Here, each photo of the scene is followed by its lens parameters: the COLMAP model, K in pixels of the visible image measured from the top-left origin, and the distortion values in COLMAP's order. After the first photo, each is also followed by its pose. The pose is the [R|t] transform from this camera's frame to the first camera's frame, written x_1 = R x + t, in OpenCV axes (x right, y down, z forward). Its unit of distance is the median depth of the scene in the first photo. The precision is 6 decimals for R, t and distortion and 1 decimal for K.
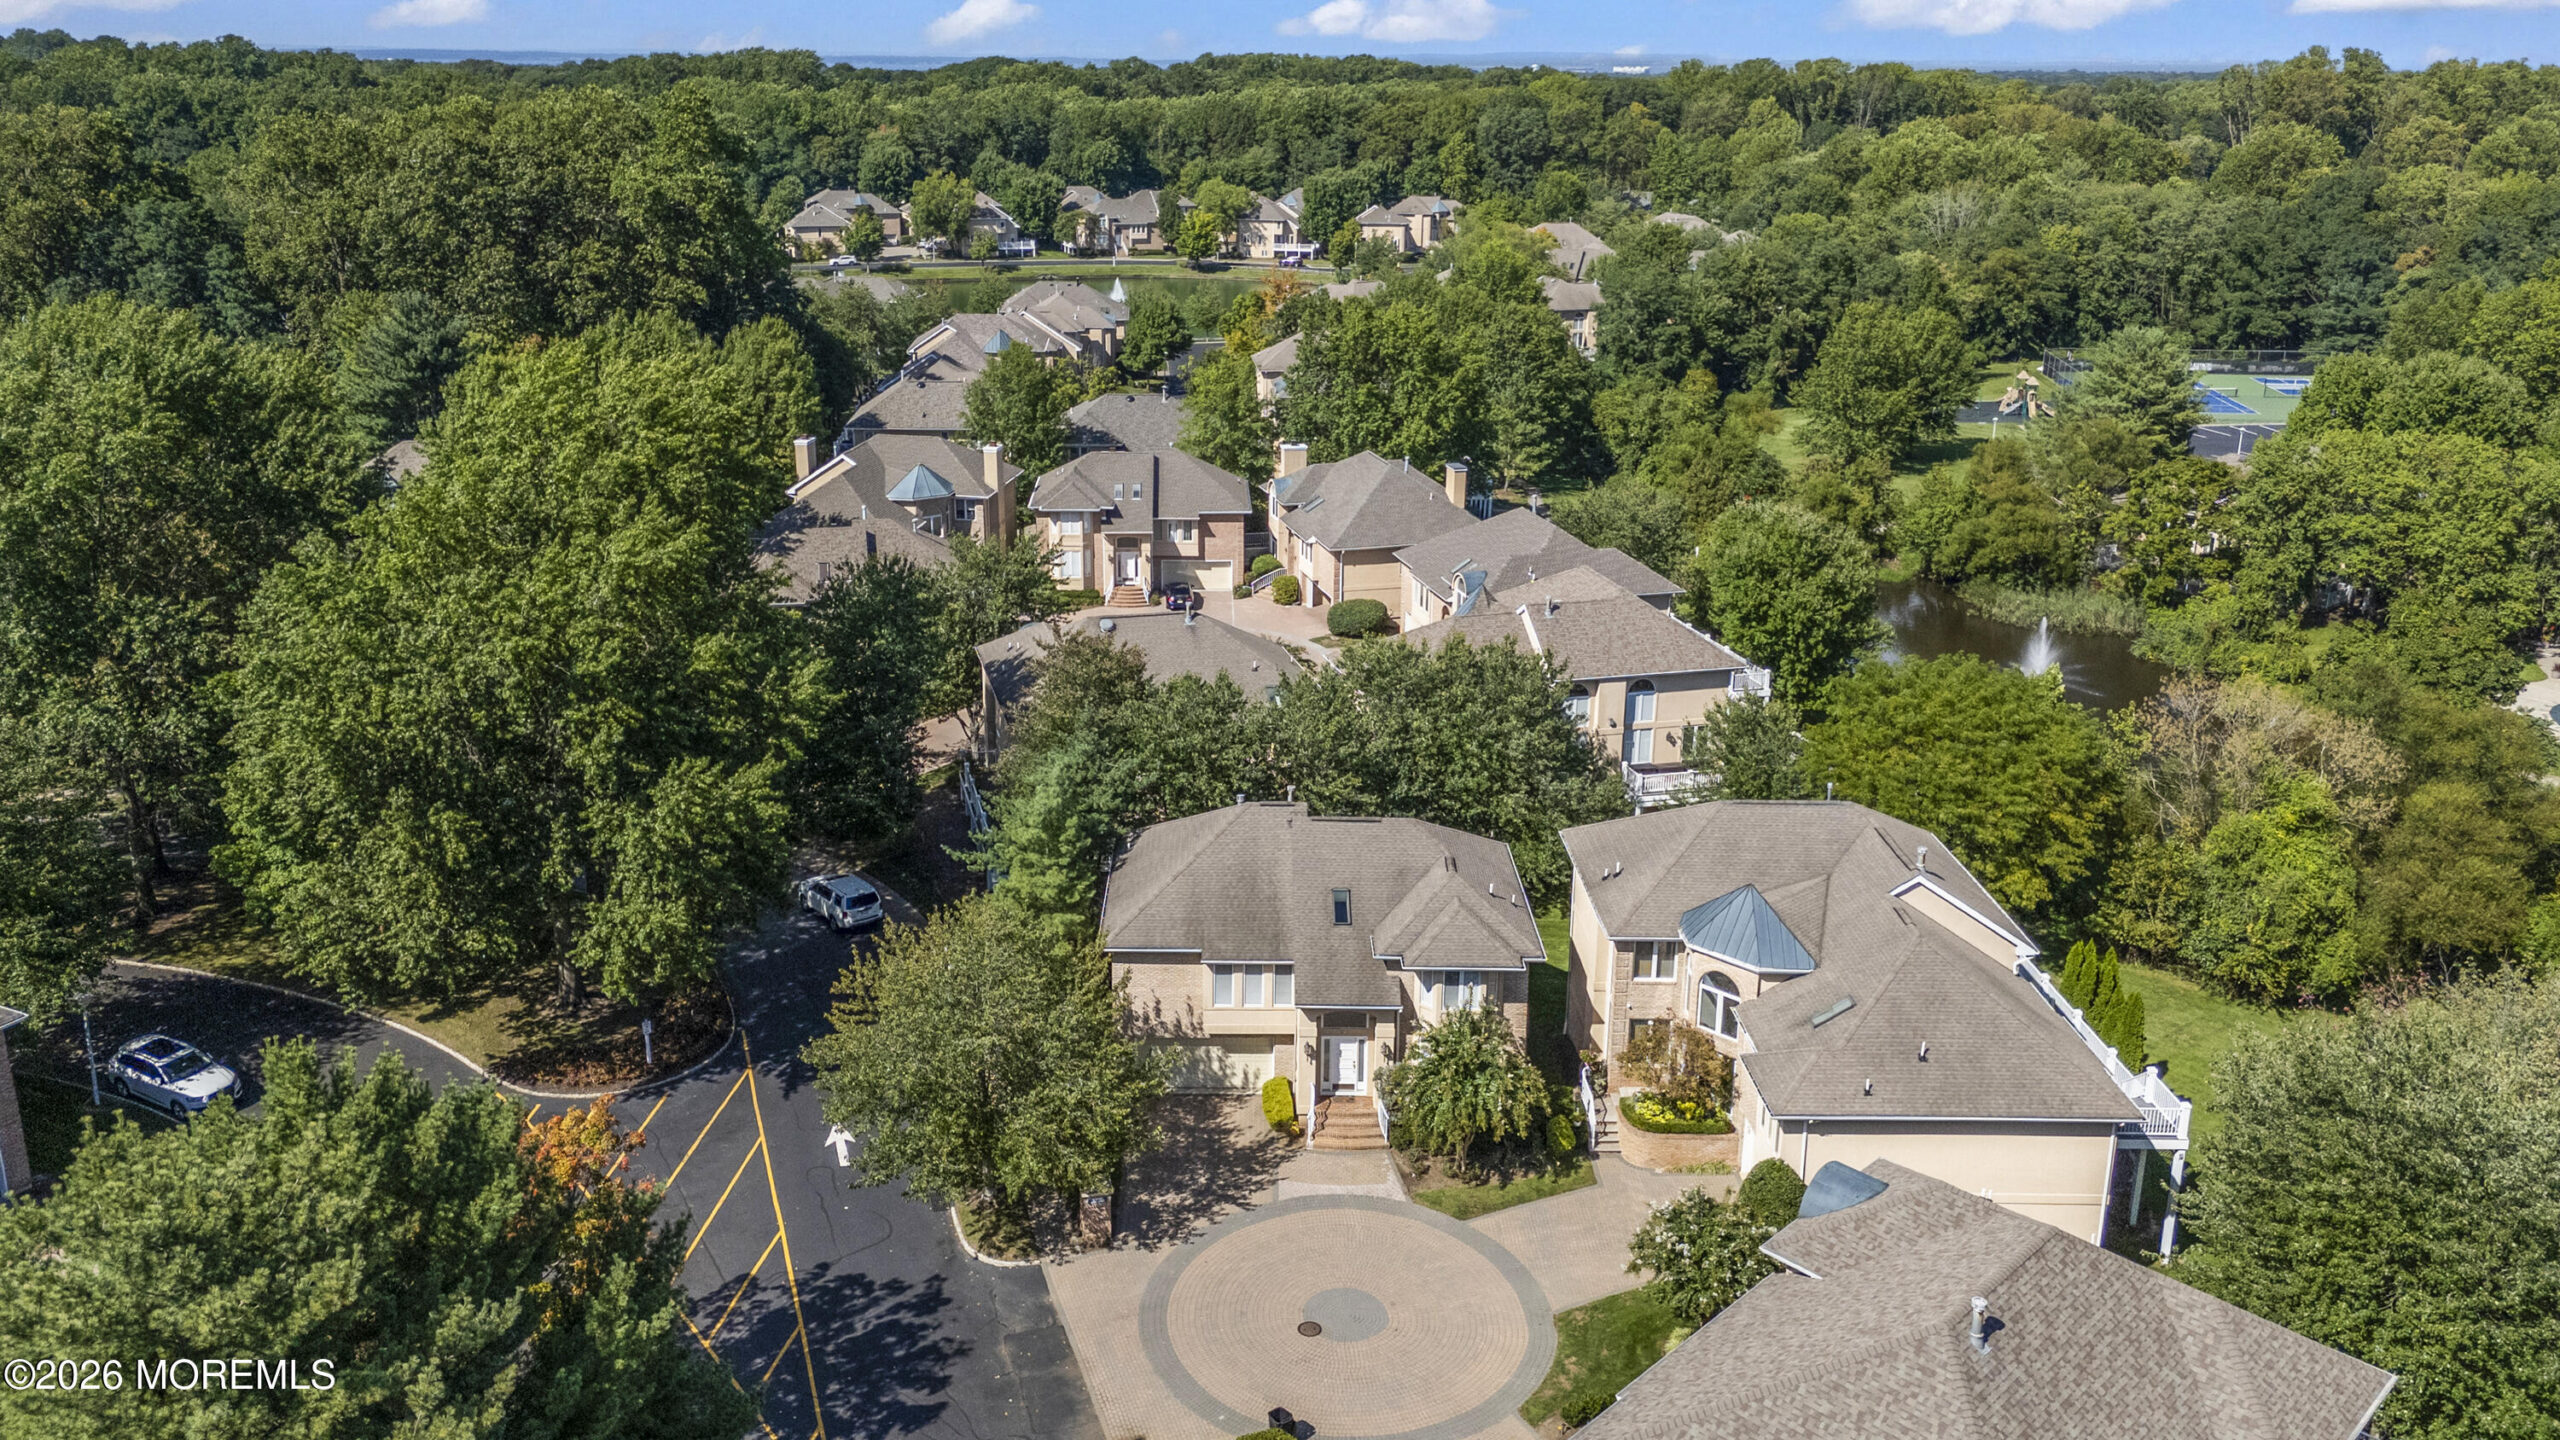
lens RADIAL K [[1939.9, 0, 1241.6], [0, 1939.9, 654.8], [0, 0, 1]] dist [0.061524, -0.043936]
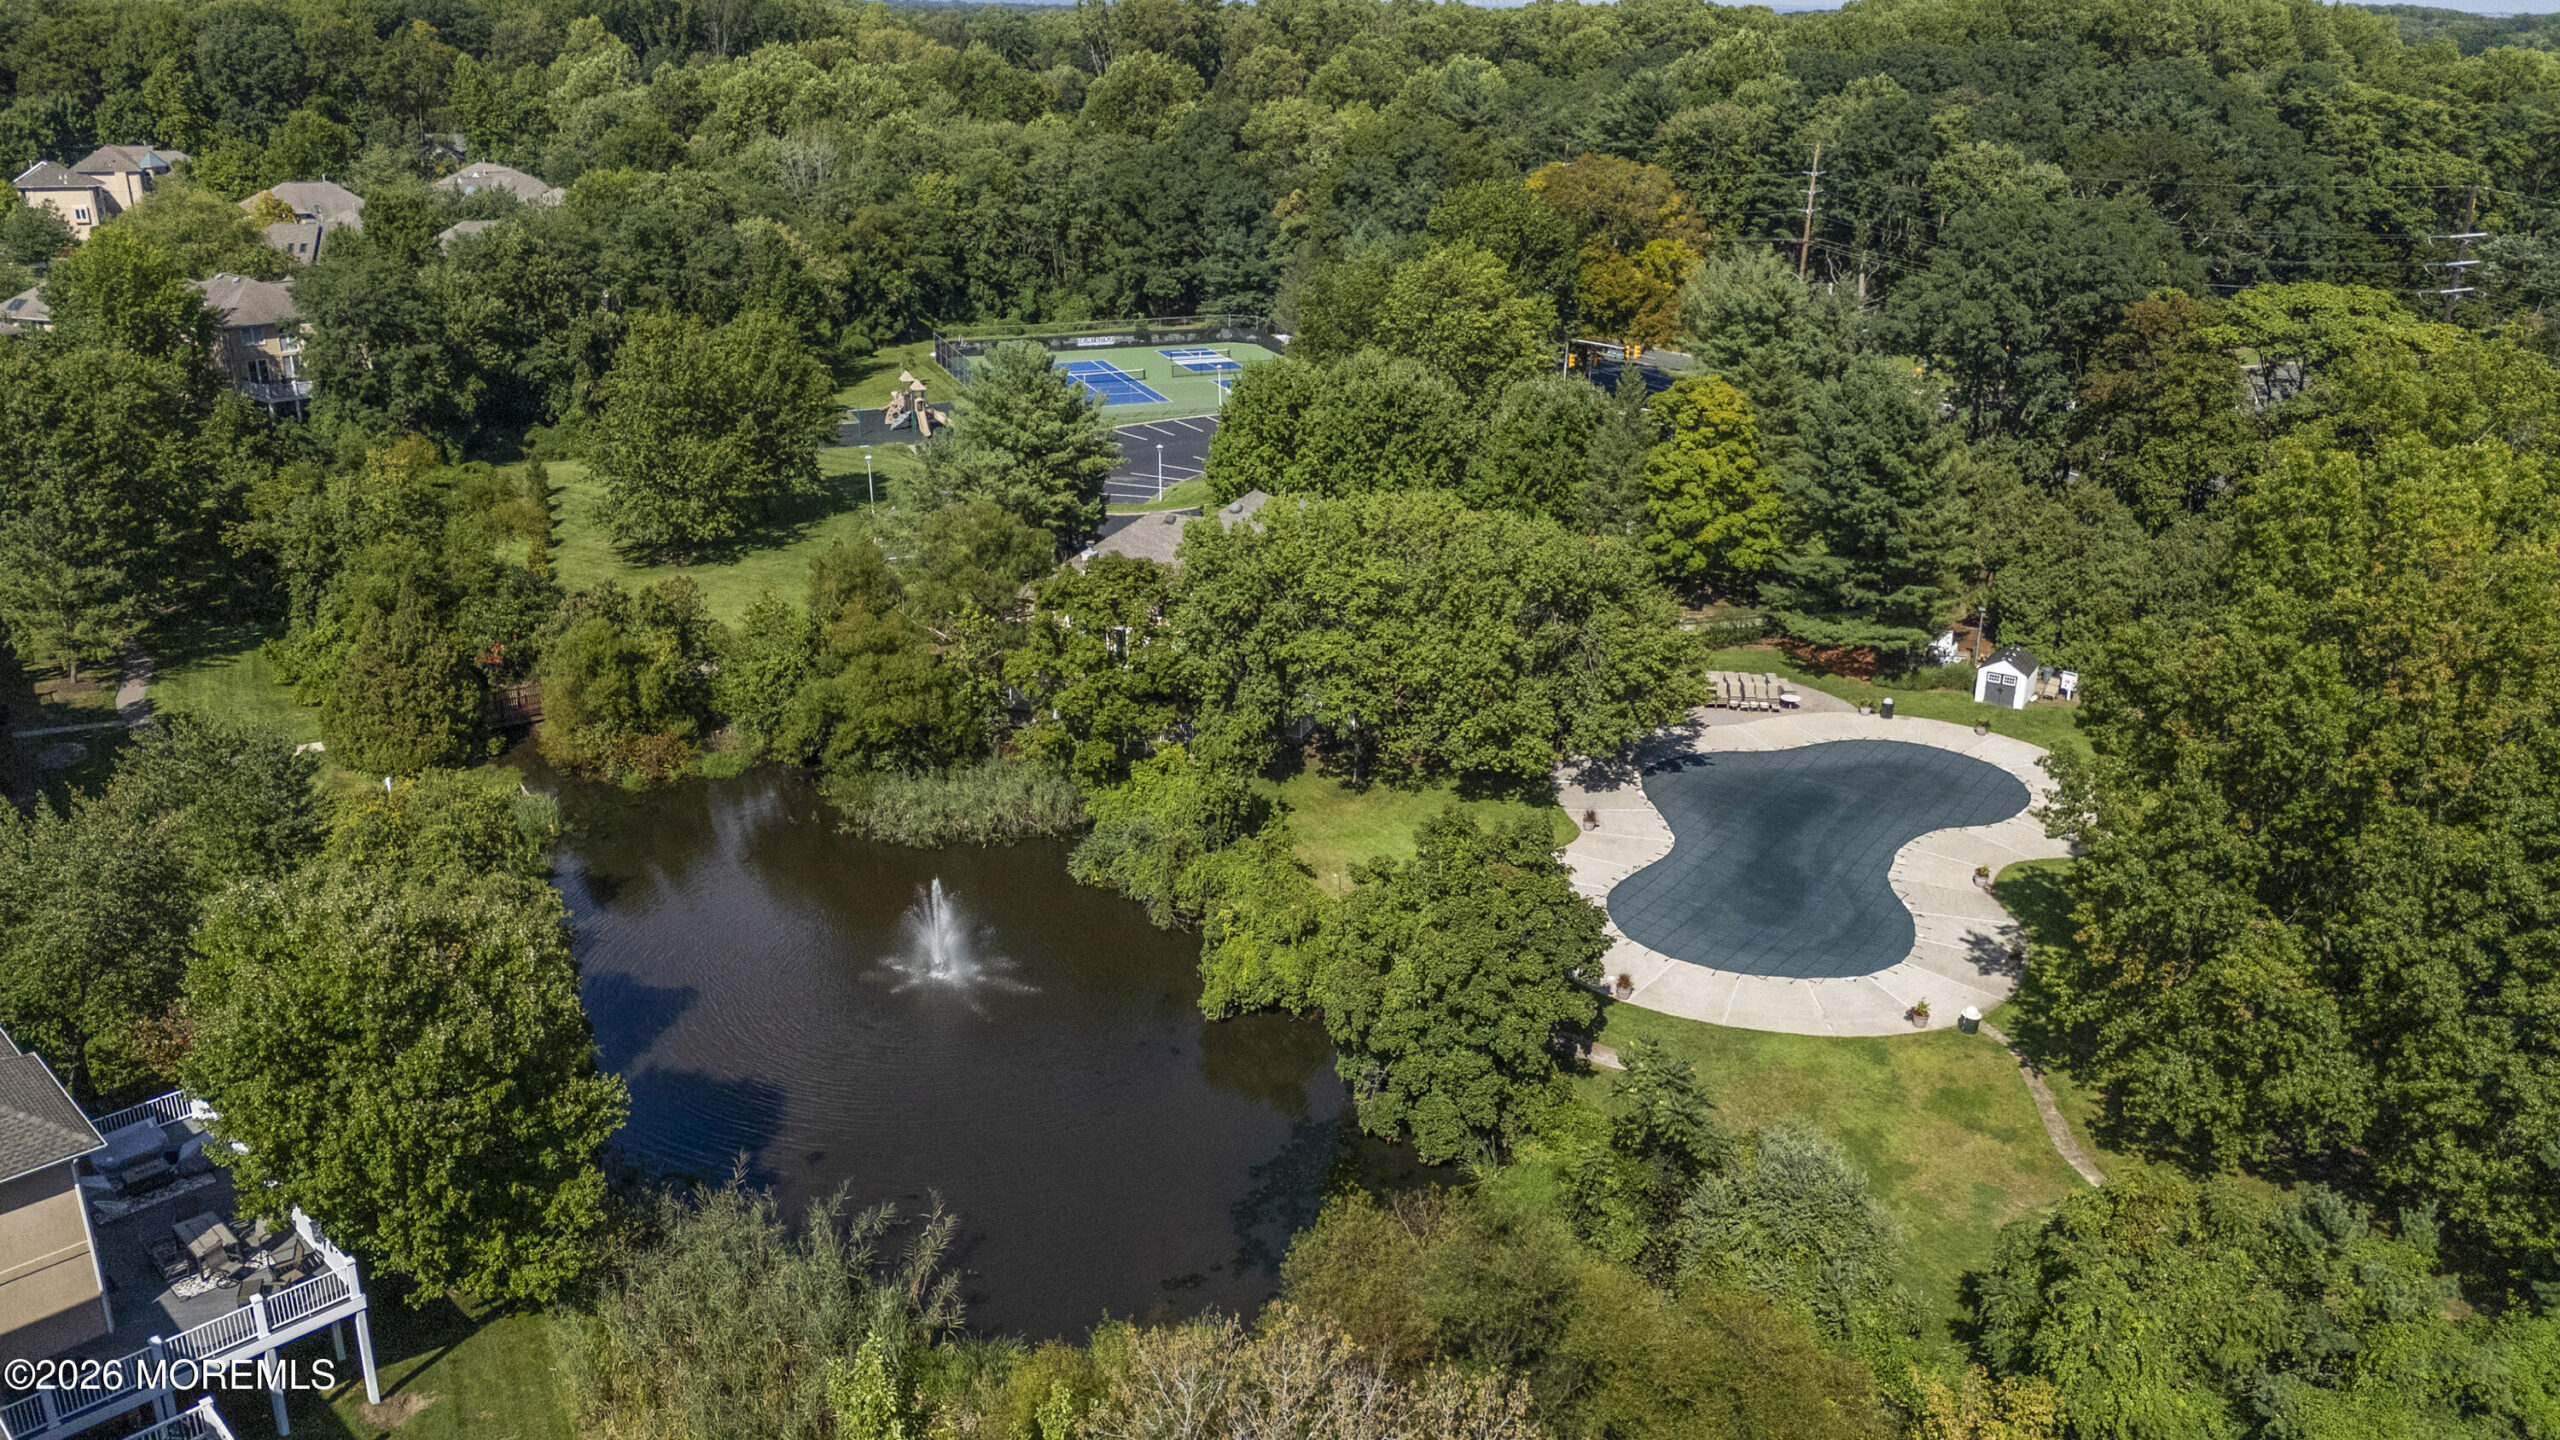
lens RADIAL K [[1905.6, 0, 1287.5], [0, 1905.6, 720.1], [0, 0, 1]] dist [0.080507, -0.081896]
pose [[0.855412, -0.175060, 0.487468, 0.185659], [0.140993, 0.984312, 0.106072, -0.096375], [-0.498389, -0.022006, 0.866674, 0.356340]]
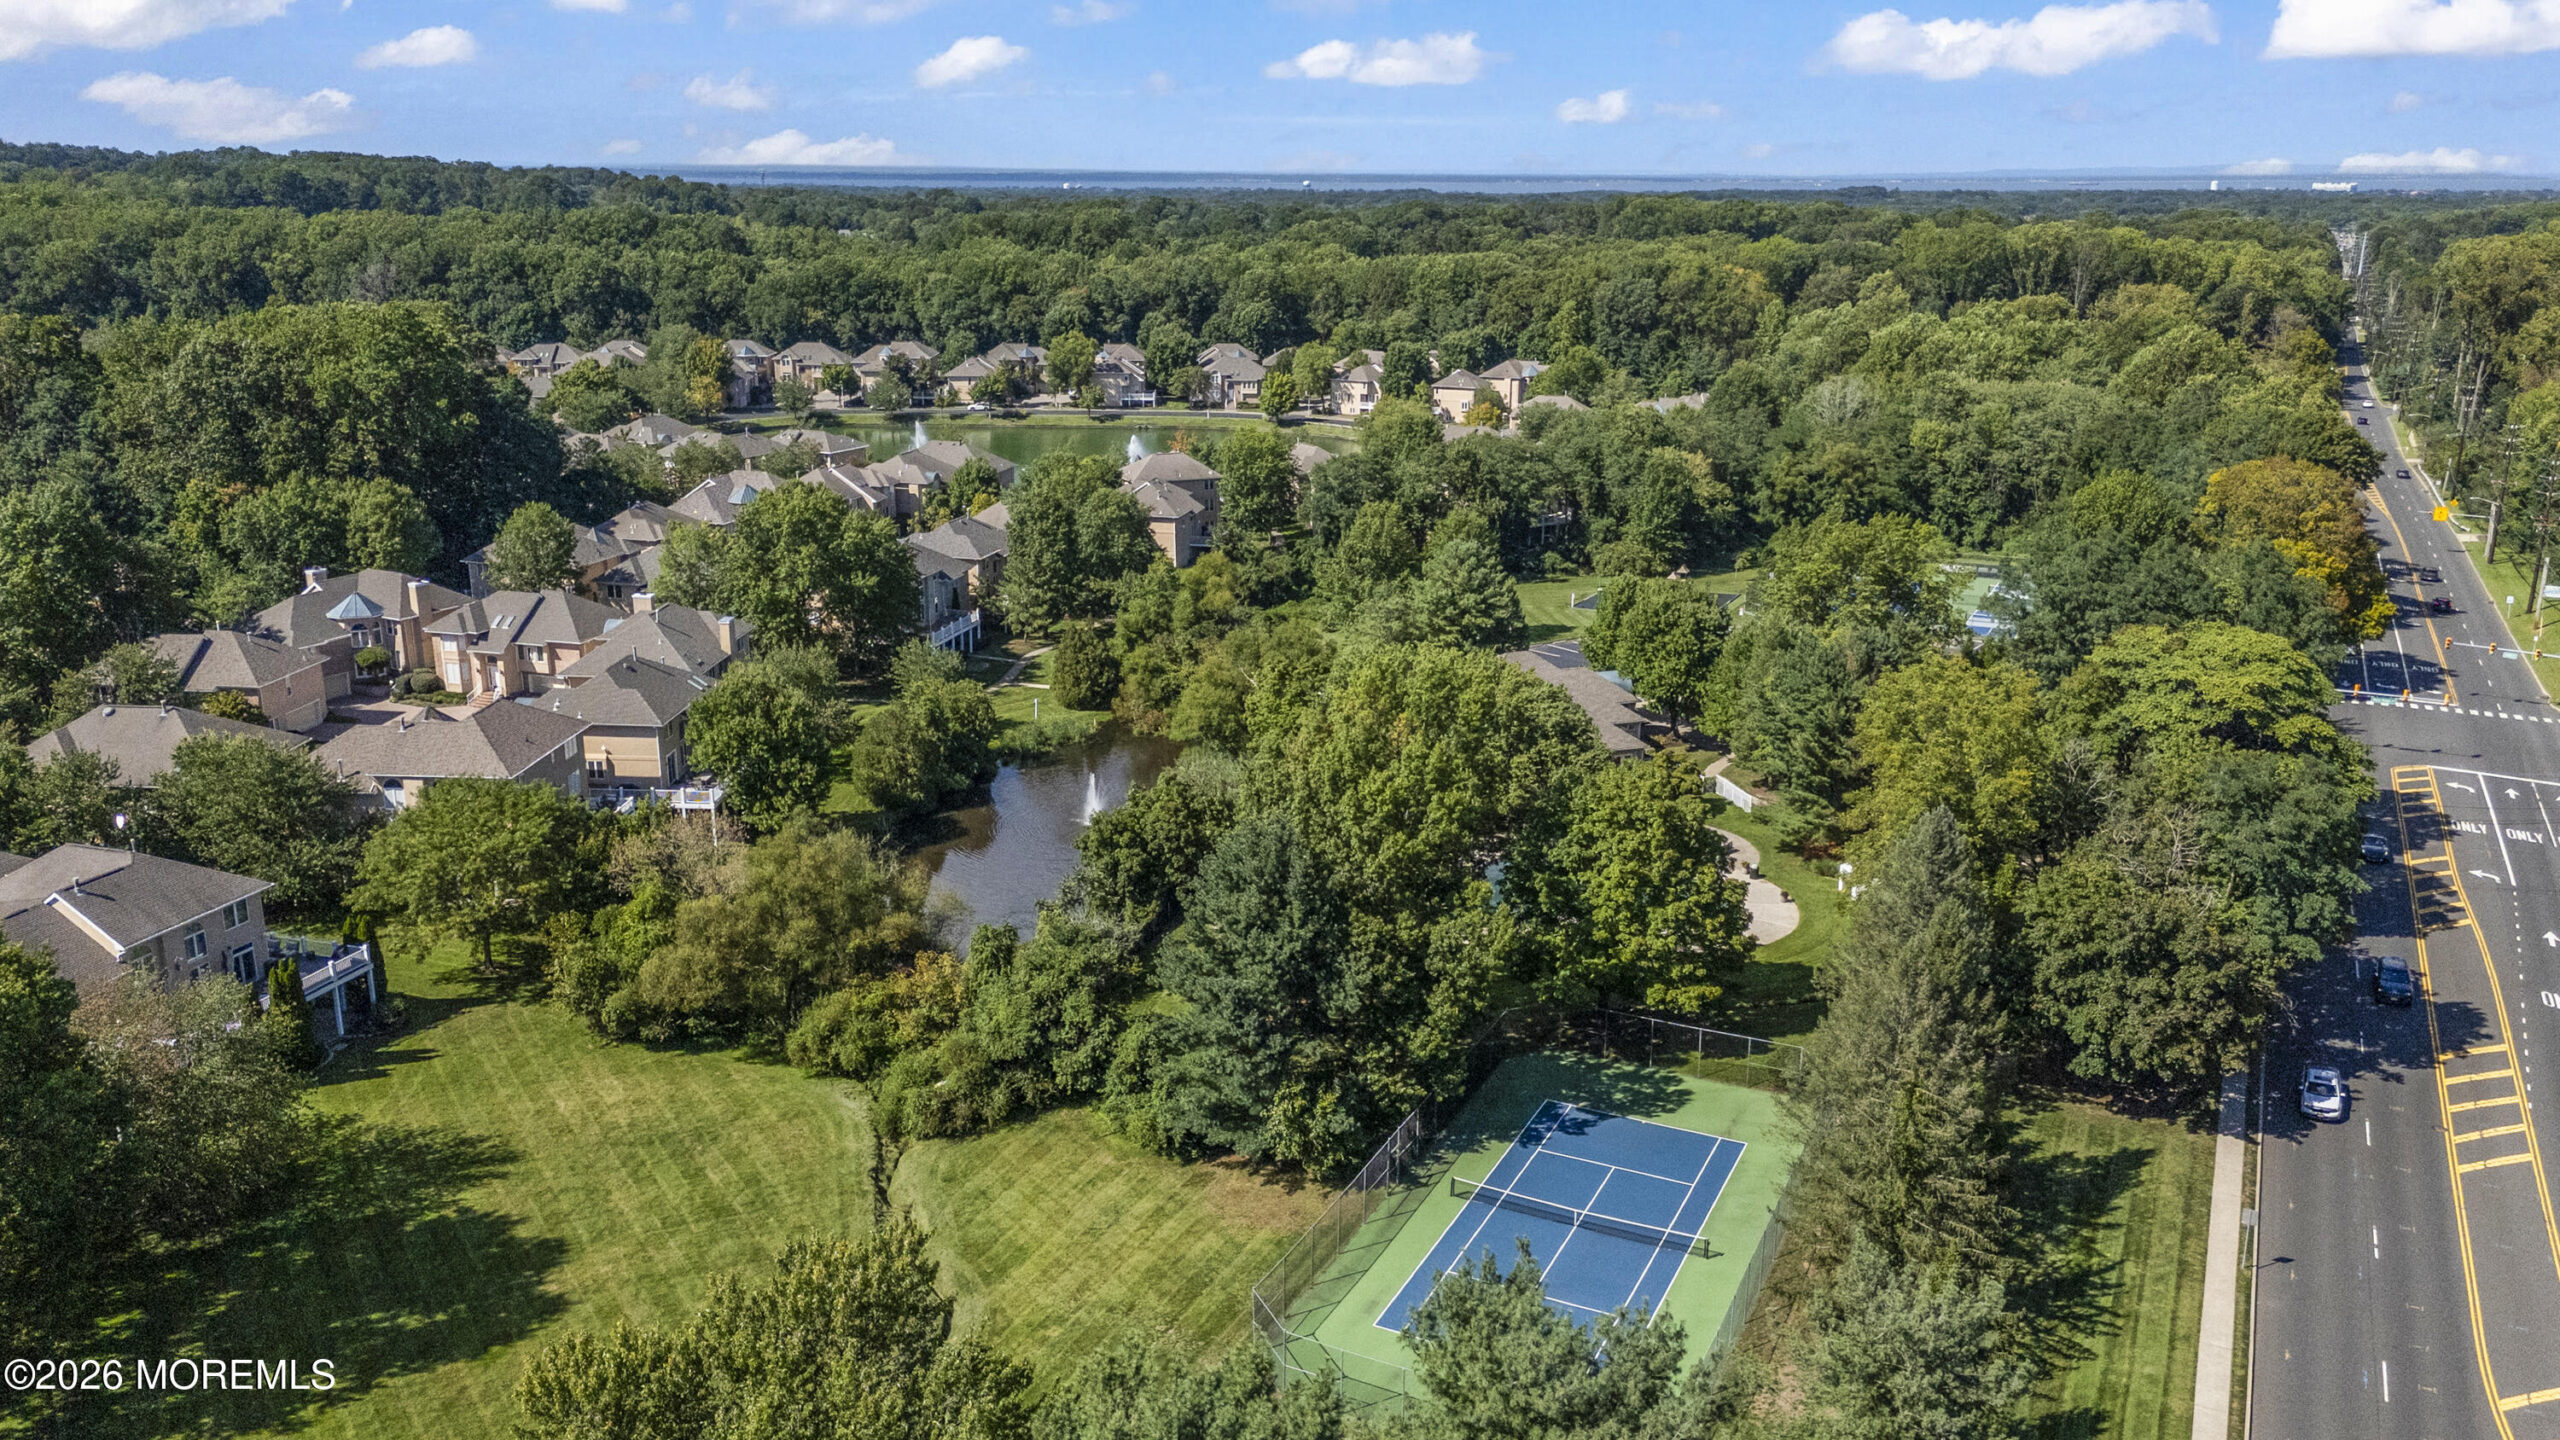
lens RADIAL K [[1937.3, 0, 1280.0], [0, 1937.3, 720.0], [0, 0, 1]] dist [0.087036, -0.104576]
pose [[0.953855, 0.080450, -0.289289, 0.735758], [-0.087427, 0.996107, -0.011255, -0.042019], [0.287258, 0.036027, 0.957176, -0.122272]]
